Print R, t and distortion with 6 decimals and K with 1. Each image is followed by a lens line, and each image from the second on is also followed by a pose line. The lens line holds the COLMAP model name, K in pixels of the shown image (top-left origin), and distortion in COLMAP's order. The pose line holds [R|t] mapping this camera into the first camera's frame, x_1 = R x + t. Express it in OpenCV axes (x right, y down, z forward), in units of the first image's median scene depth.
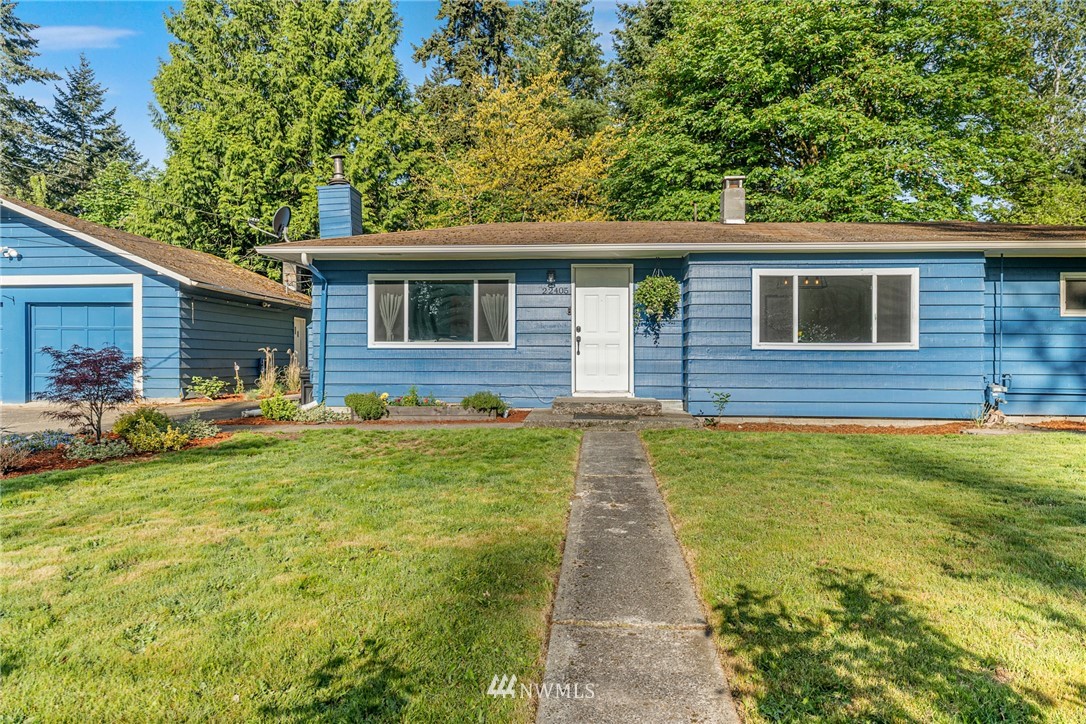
lens RADIAL K [[703.9, 0, 552.3], [0, 703.9, 358.1], [0, 0, 1]] dist [0.002356, 0.003795]
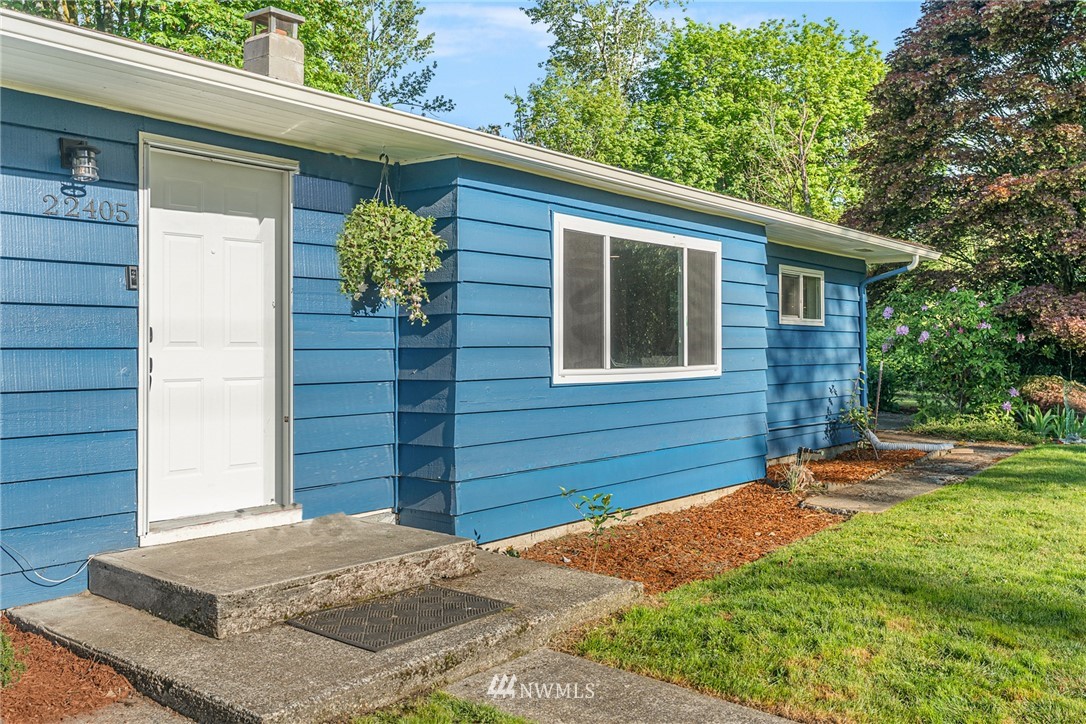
lens RADIAL K [[949.6, 0, 560.0], [0, 949.6, 333.5], [0, 0, 1]] dist [0.005887, 0.000583]
pose [[0.568613, 0.007816, 0.822568, -0.111293], [-0.001020, 0.999961, -0.008797, -0.019503], [-0.822605, 0.004163, 0.568598, 0.304764]]
